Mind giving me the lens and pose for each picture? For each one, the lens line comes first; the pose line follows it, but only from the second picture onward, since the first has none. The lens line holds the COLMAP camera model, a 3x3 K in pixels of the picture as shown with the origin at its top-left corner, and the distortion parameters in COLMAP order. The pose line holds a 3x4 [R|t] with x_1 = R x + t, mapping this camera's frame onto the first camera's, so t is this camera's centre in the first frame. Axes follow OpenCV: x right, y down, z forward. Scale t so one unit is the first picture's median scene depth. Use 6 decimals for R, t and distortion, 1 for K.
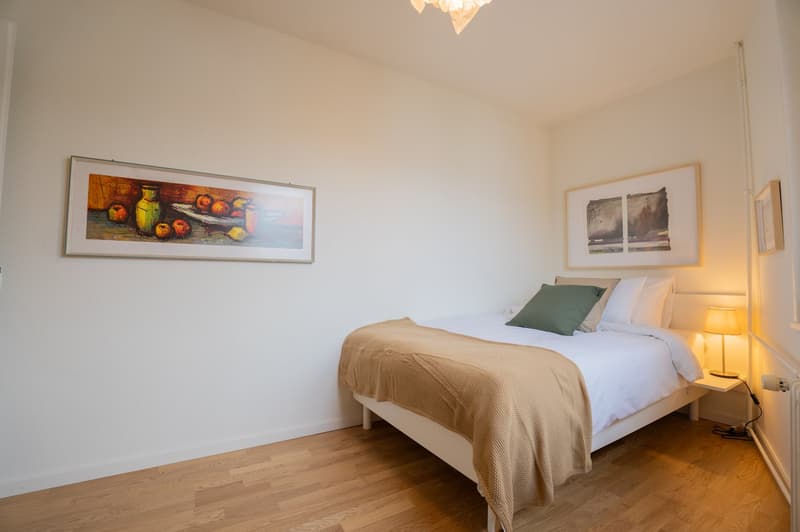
lens RADIAL K [[355.2, 0, 399.2], [0, 355.2, 264.4], [0, 0, 1]] dist [-0.061056, 0.010085]
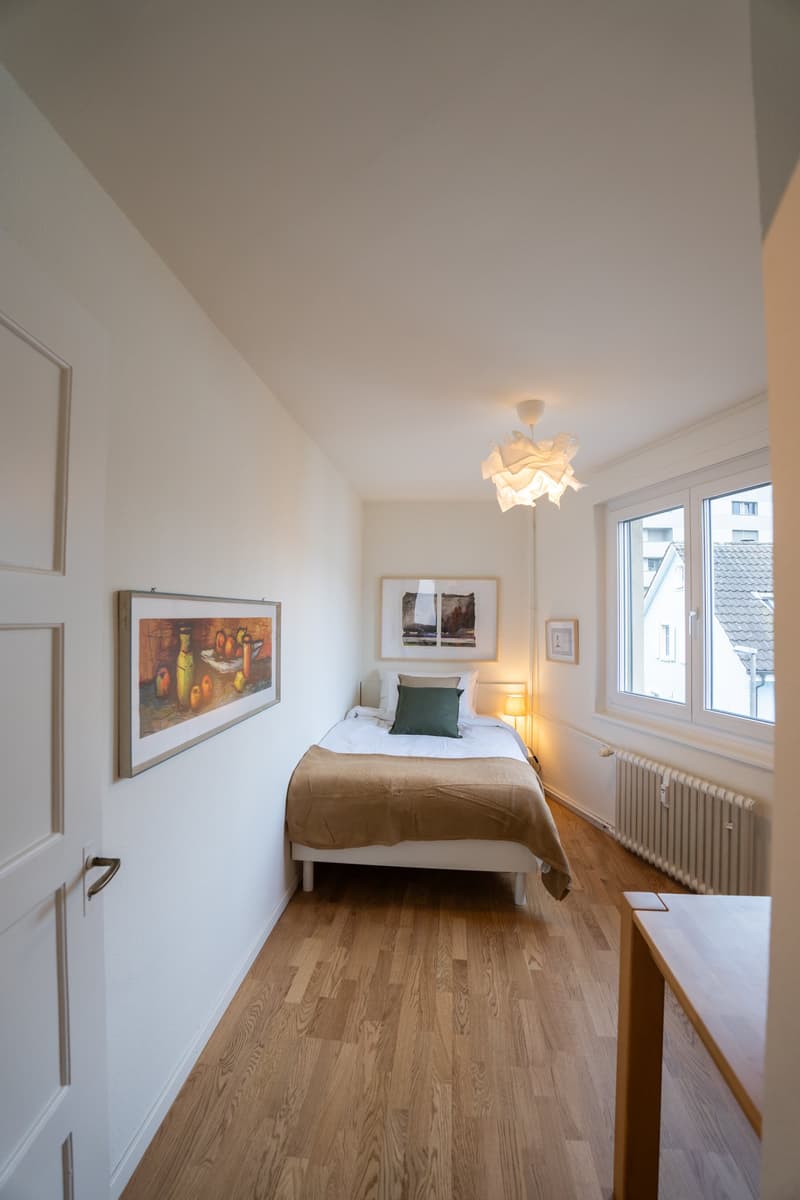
lens RADIAL K [[532.8, 0, 399.4], [0, 532.8, 610.1], [0, 0, 1]] dist [-0.061056, 0.010085]
pose [[0.608403, 0.006609, 0.793601, -1.084381], [-0.036153, 0.999158, 0.019396, -0.255478], [-0.792804, -0.040492, 0.608130, 0.124808]]
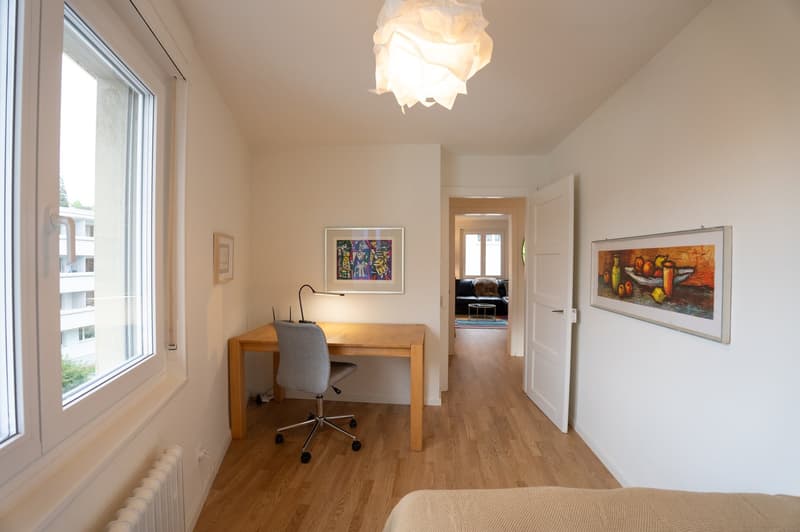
lens RADIAL K [[355.2, 0, 402.4], [0, 355.2, 261.7], [0, 0, 1]] dist [-0.061056, 0.010085]
pose [[-0.596408, -0.004932, -0.802666, 0.663111], [0.026595, 0.999311, -0.025901, -0.167772], [0.802241, -0.036794, -0.595866, 0.992782]]
